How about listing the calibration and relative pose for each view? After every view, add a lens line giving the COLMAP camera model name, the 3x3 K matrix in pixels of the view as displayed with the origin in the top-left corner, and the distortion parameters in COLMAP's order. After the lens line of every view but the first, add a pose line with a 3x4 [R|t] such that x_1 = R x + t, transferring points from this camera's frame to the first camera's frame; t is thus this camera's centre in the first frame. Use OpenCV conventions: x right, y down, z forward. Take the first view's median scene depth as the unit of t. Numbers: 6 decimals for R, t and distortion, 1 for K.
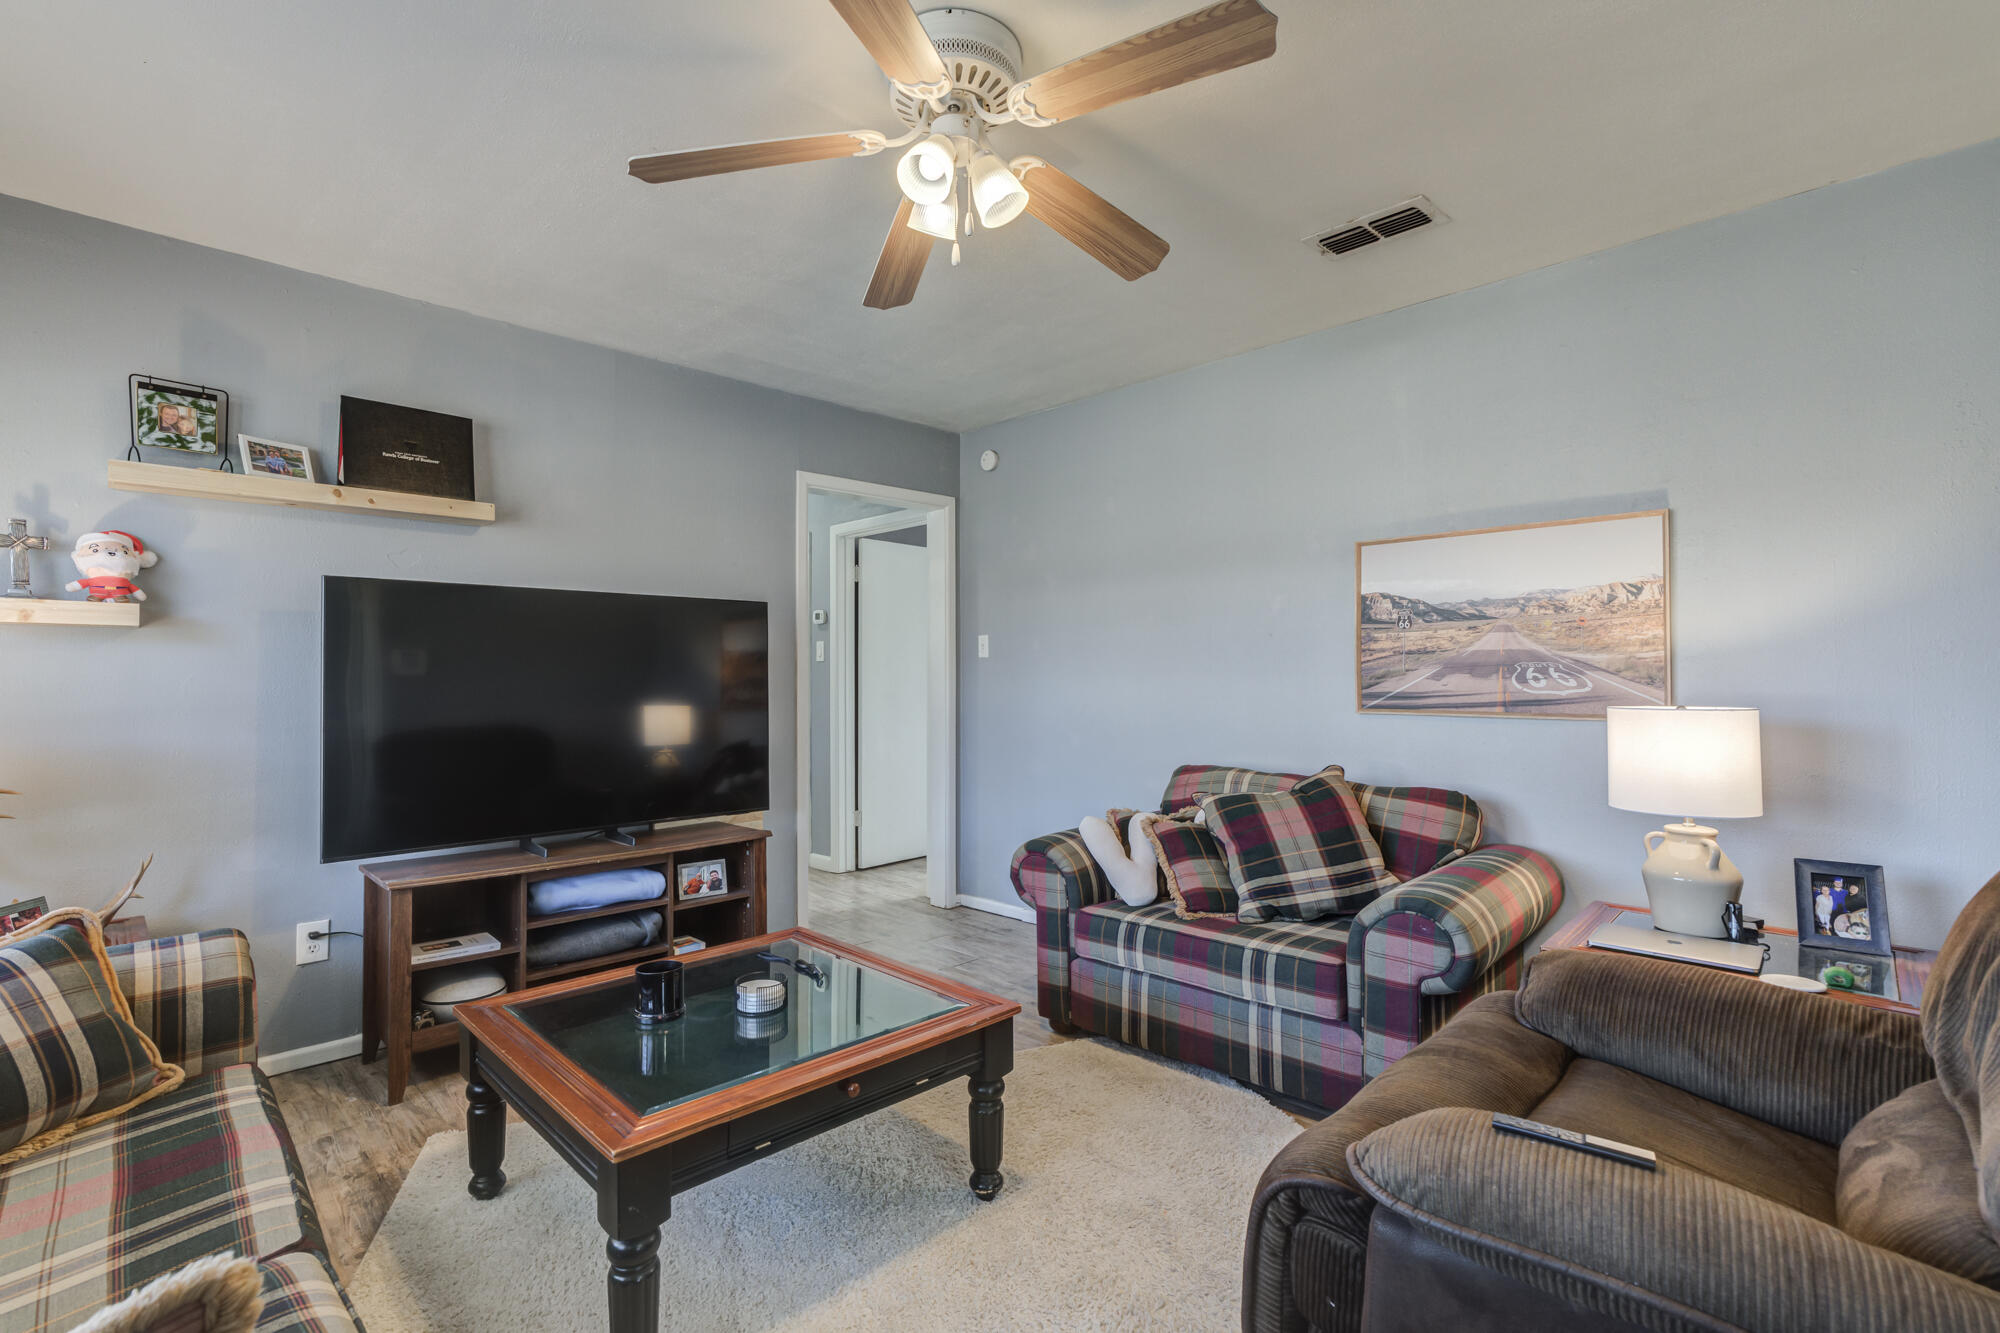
lens RADIAL K [[924.7, 0, 1010.7], [0, 924.7, 654.5], [0, 0, 1]] dist [-0.021247, 0.017849]
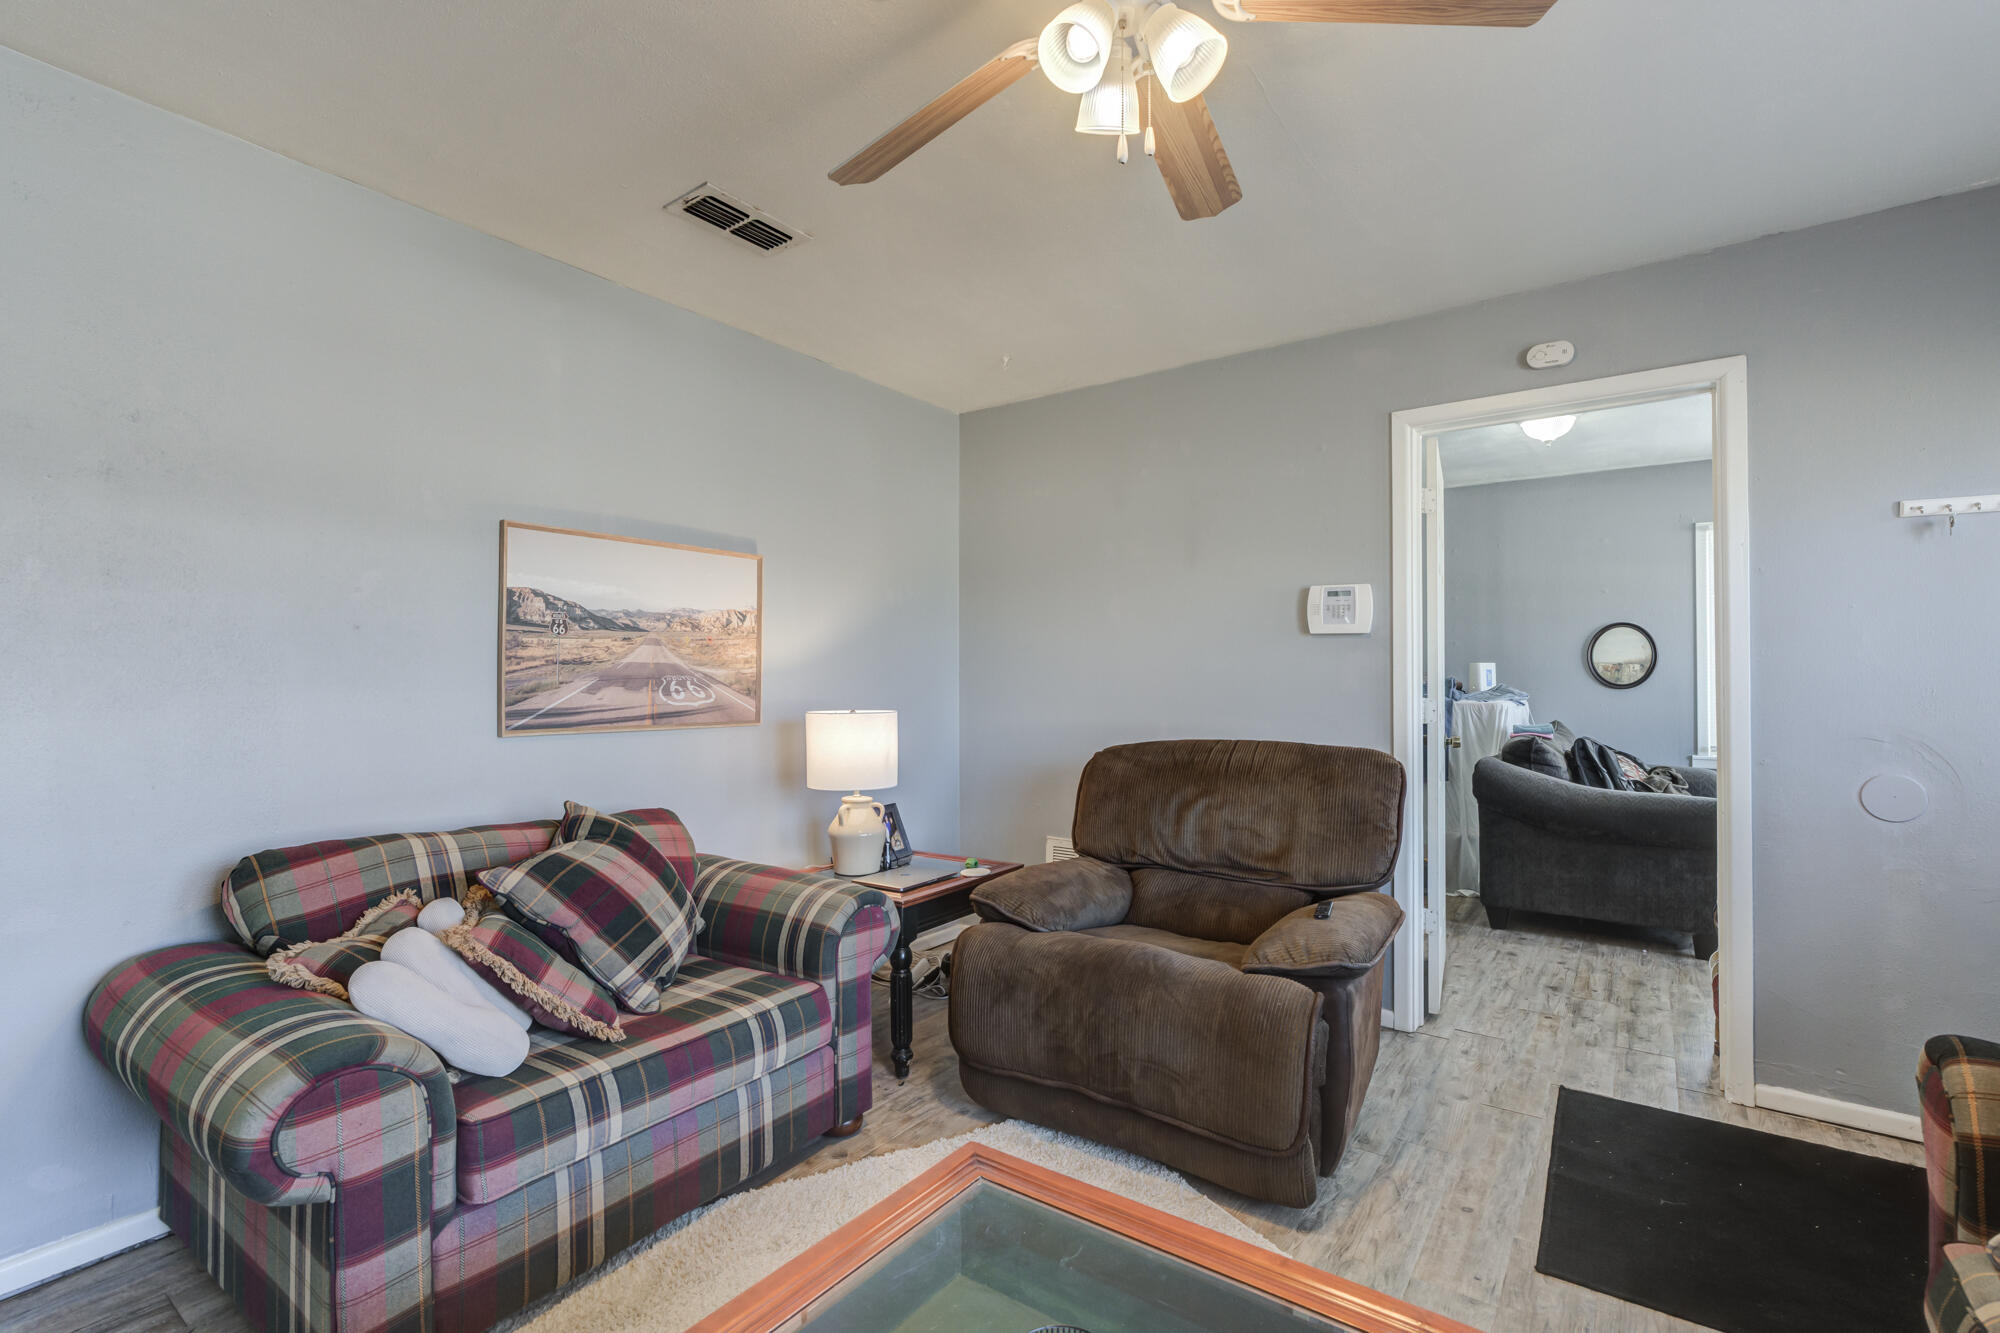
lens RADIAL K [[917.7, 0, 992.2], [0, 917.7, 659.6], [0, 0, 1]] dist [-0.017523, 0.017371]
pose [[-0.157617, 0.026211, 0.987152, -0.538948], [-0.021203, 0.999327, -0.029920, 0.014125], [-0.987273, -0.025646, -0.156956, 0.828621]]
